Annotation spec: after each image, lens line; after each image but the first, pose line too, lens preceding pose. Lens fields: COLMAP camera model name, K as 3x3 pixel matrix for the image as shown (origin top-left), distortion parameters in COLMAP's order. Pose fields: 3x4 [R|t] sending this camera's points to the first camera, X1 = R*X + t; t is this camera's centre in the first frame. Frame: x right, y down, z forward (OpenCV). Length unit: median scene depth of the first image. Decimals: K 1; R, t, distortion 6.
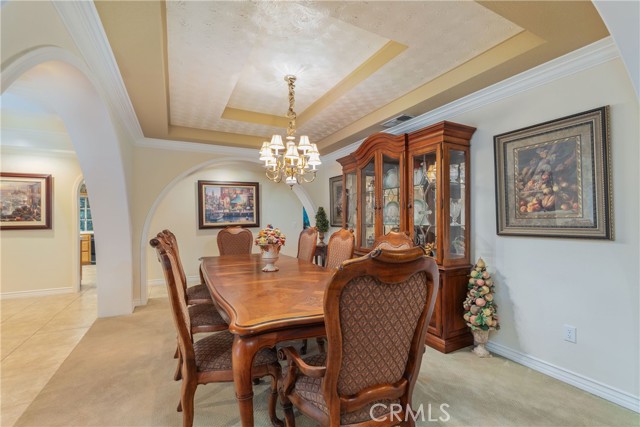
lens RADIAL K [[290.7, 0, 319.6], [0, 290.7, 215.1], [0, 0, 1]] dist [0.003656, 0.001274]
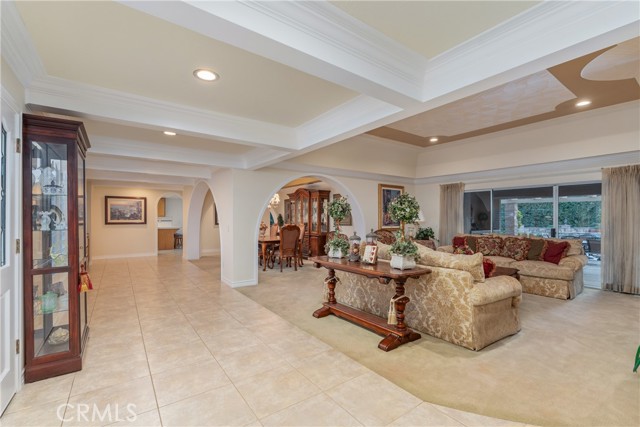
lens RADIAL K [[290.7, 0, 319.2], [0, 290.7, 217.7], [0, 0, 1]] dist [0.003656, 0.001274]
pose [[0.990670, 0.003368, 0.136238, -0.000740], [-0.004976, 0.999922, 0.011457, -0.024926], [-0.136189, -0.012028, 0.990610, -1.201712]]
